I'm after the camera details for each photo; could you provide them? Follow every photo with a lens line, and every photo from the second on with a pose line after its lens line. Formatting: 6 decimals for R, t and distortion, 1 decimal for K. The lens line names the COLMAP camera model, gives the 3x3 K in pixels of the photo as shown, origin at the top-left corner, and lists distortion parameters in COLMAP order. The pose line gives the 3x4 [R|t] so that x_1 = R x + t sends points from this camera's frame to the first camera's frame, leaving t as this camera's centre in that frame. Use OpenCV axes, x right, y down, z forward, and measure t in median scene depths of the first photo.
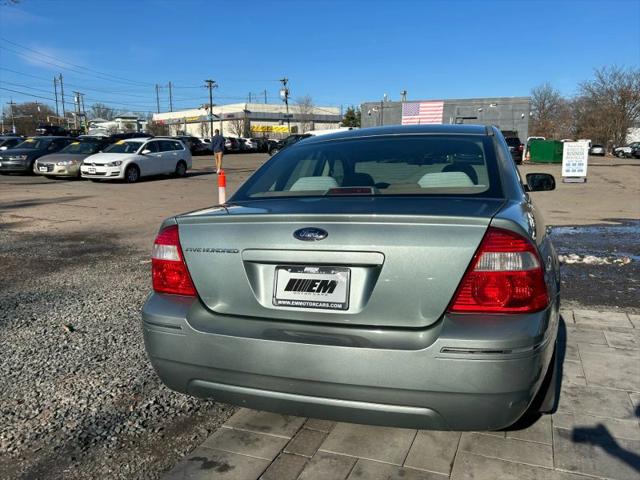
lens RADIAL K [[520.3, 0, 312.8], [0, 520.3, 241.4], [0, 0, 1]] dist [0.047104, -0.047561]
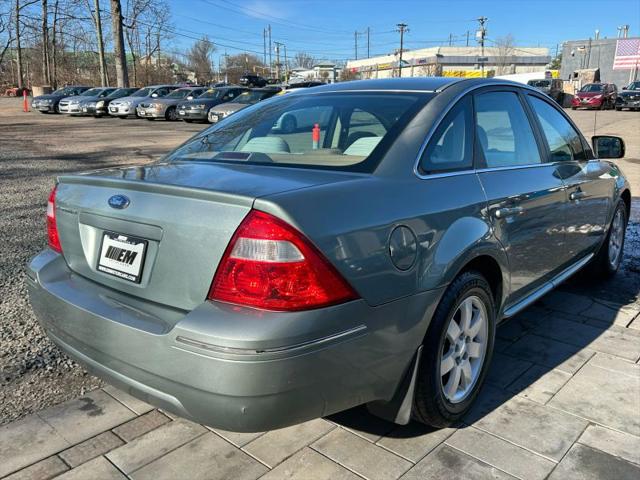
lens RADIAL K [[520.3, 0, 313.3], [0, 520.3, 243.5], [0, 0, 1]] dist [0.047104, -0.047561]
pose [[0.936181, 0.093094, -0.338966, 0.406782], [-0.059131, 0.992259, 0.109205, -0.039657], [0.346508, -0.082192, 0.934439, 0.123351]]
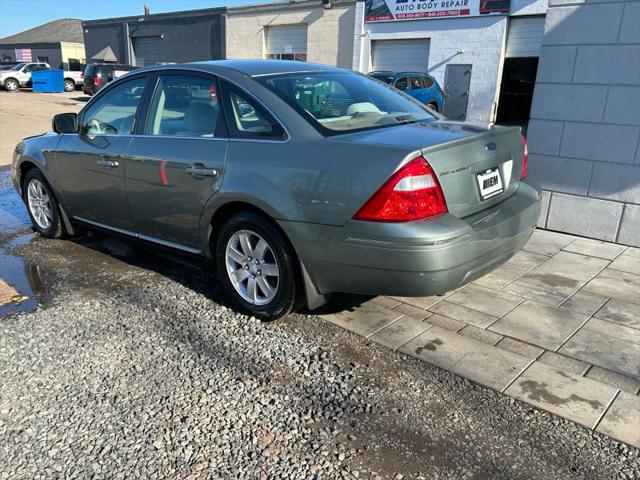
lens RADIAL K [[520.3, 0, 309.4], [0, 520.3, 244.4], [0, 0, 1]] dist [0.047104, -0.047561]
pose [[0.354006, -0.258757, 0.898735, -0.959265], [0.130364, 0.965235, 0.226553, -0.091004], [-0.926113, 0.036961, 0.375431, 0.560536]]
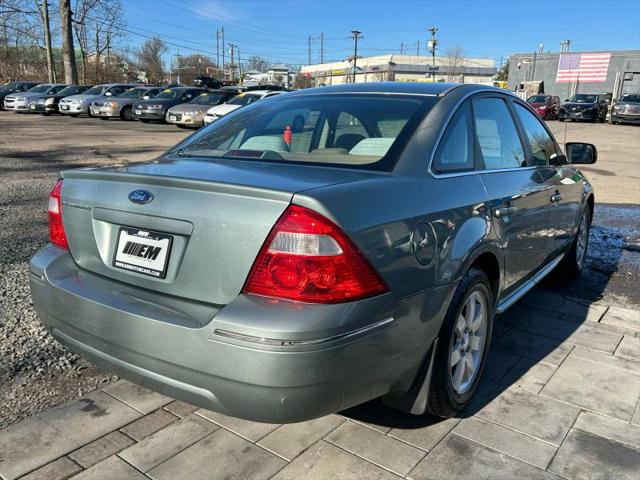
lens RADIAL K [[520.3, 0, 313.5], [0, 520.3, 244.8], [0, 0, 1]] dist [0.047104, -0.047561]
pose [[0.962684, 0.093768, -0.253863, 0.336810], [-0.070738, 0.992630, 0.098393, -0.026893], [0.261218, -0.076764, 0.962223, 0.085795]]
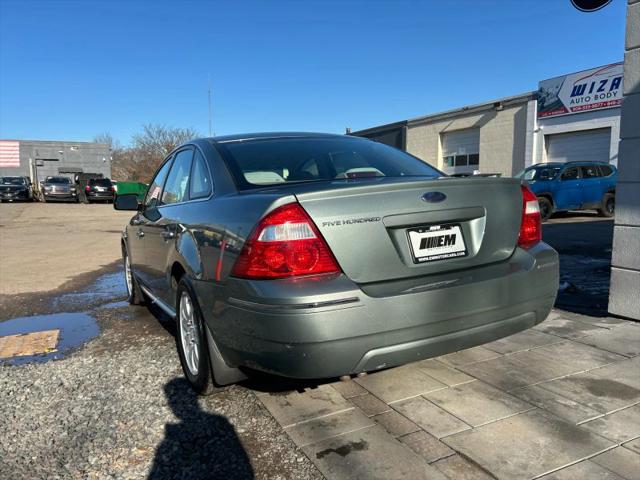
lens RADIAL K [[481.5, 0, 309.8], [0, 481.5, 242.0], [0, 0, 1]] dist [0.042485, -0.044856]
pose [[0.684513, -0.084653, 0.724069, -0.600478], [0.138605, 0.990230, -0.015262, 0.038148], [-0.715703, 0.110806, 0.689559, 0.276784]]
